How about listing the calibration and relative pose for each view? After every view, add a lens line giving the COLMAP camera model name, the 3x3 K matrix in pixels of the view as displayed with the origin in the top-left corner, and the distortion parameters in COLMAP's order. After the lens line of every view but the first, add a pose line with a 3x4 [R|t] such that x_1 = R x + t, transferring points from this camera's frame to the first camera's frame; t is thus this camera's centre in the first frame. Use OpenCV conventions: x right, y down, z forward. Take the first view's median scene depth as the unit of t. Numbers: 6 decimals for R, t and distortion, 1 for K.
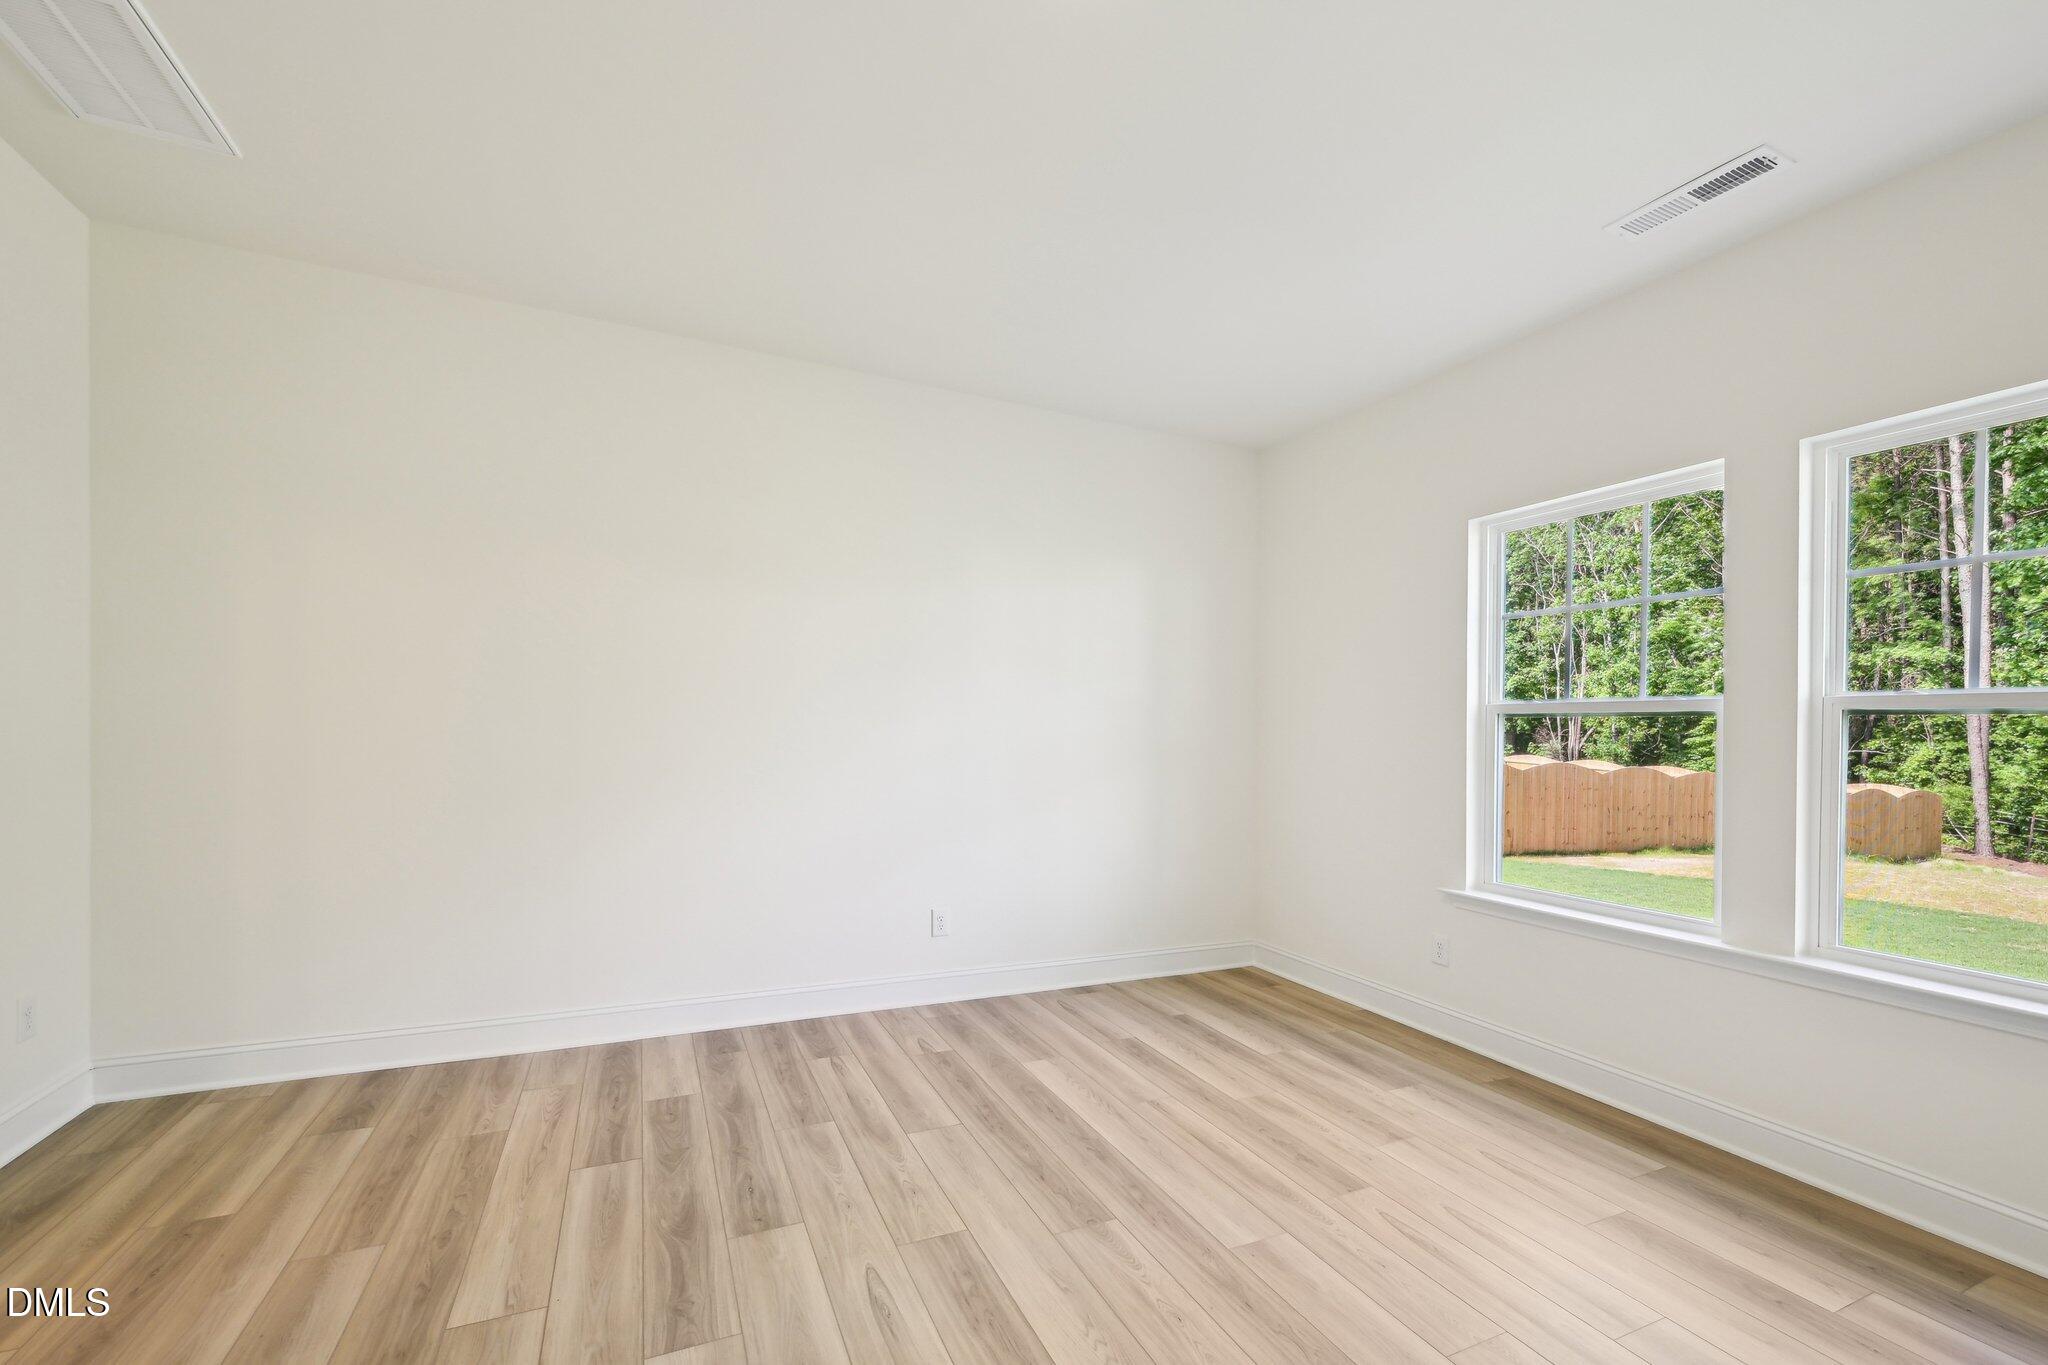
lens RADIAL K [[857.8, 0, 1024.2], [0, 857.8, 737.6], [0, 0, 1]] dist [0.001113, -0.000014]
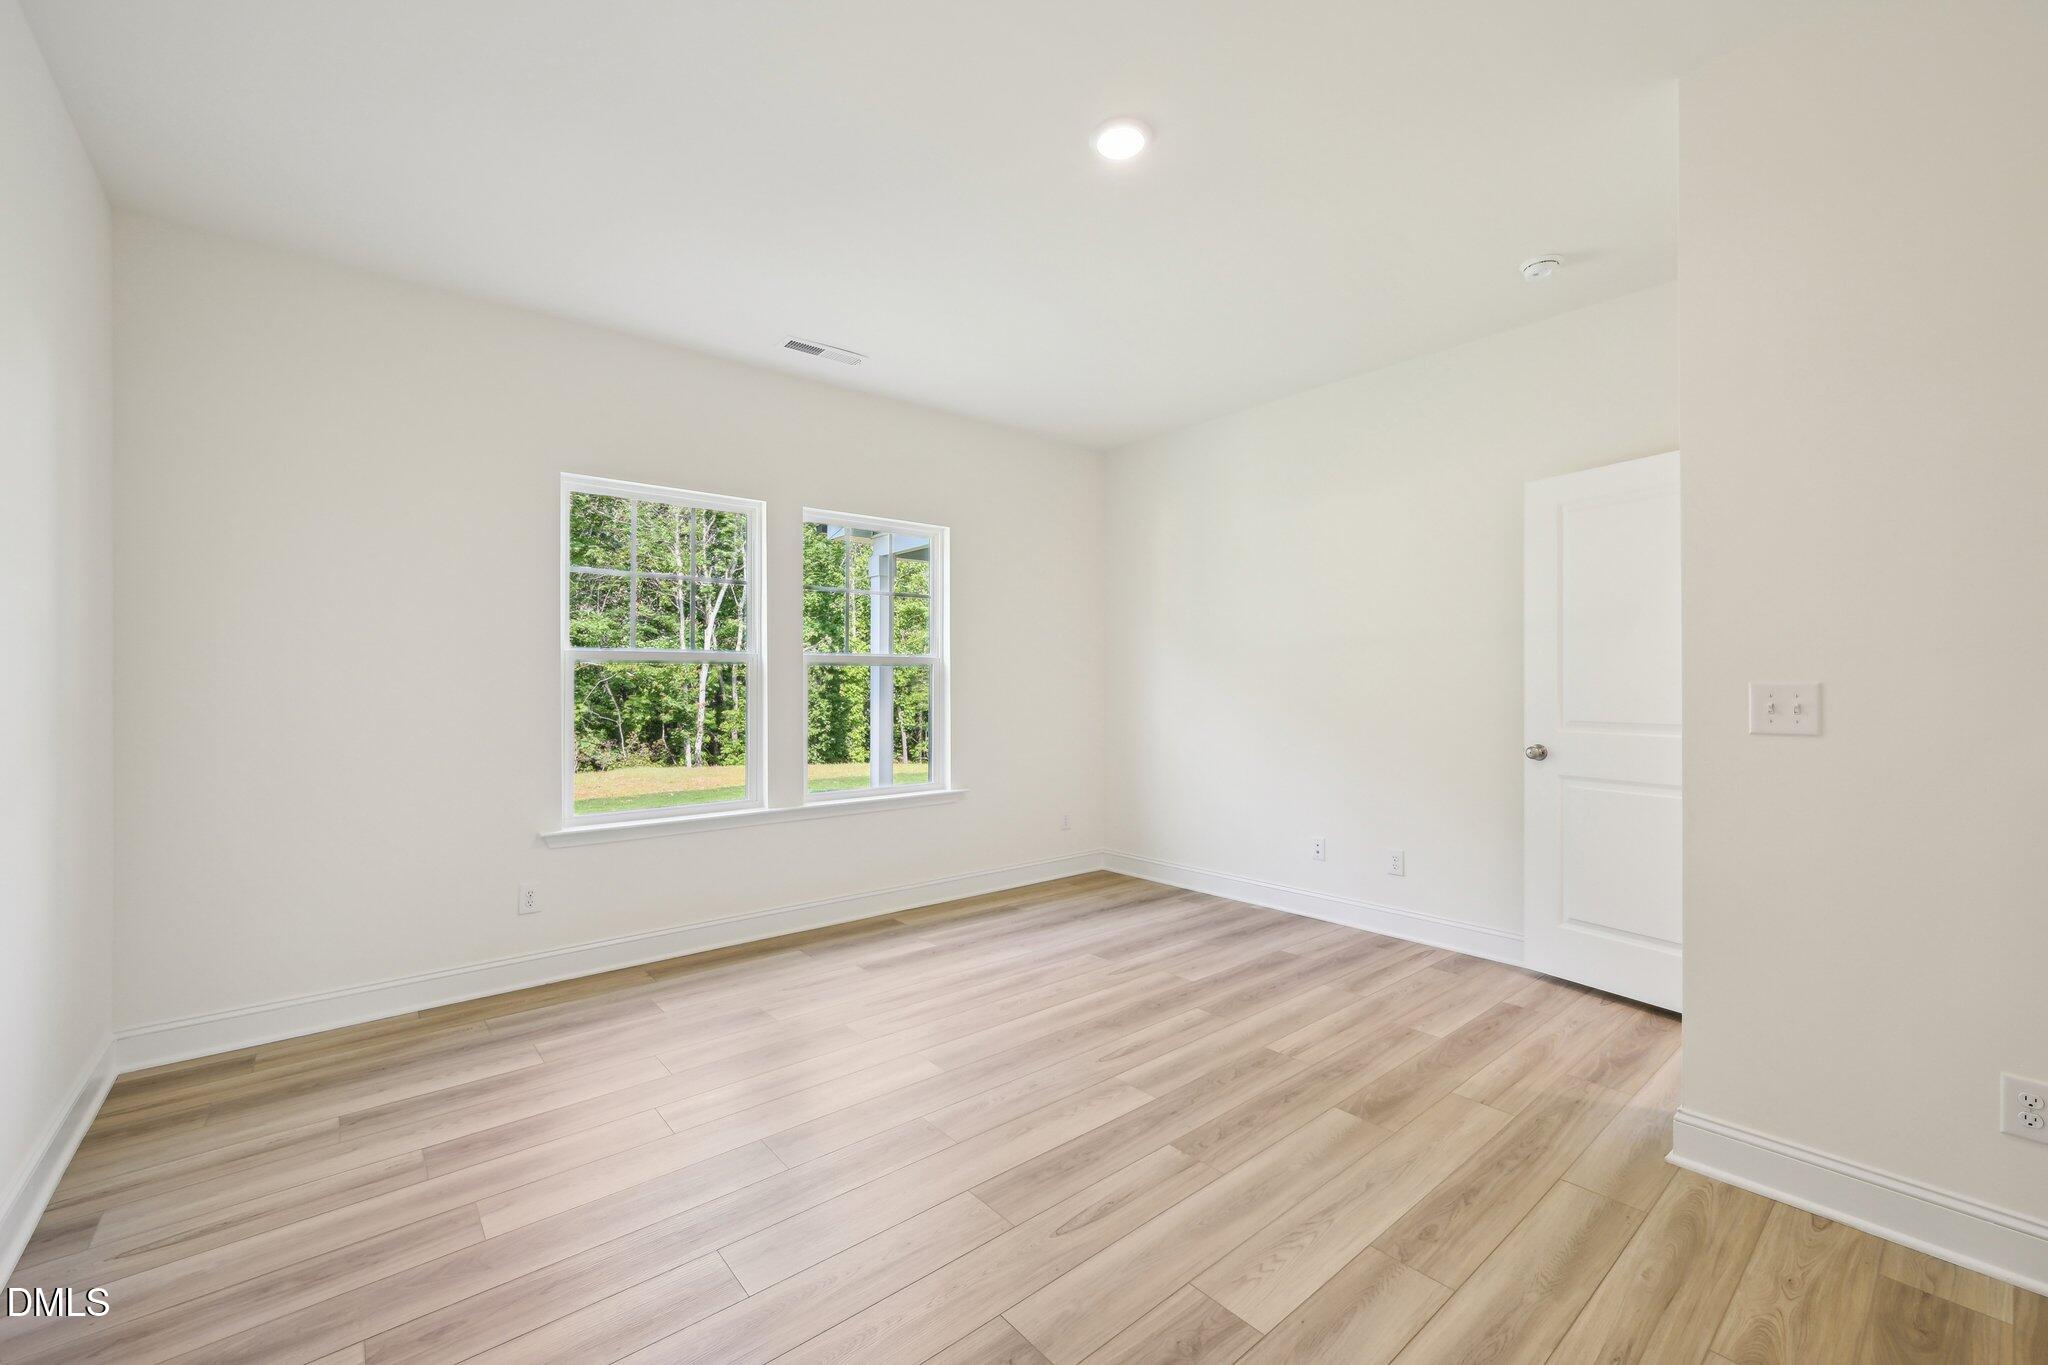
lens RADIAL K [[832.6, 0, 1024.0], [0, 832.6, 682.5], [0, 0, 1]] dist [-0.000644, -0.000115]
pose [[-0.266542, -0.018454, 0.963647, -0.690522], [0.007643, 0.999745, 0.021259, -0.022575], [-0.963793, 0.013031, -0.266333, 0.820498]]
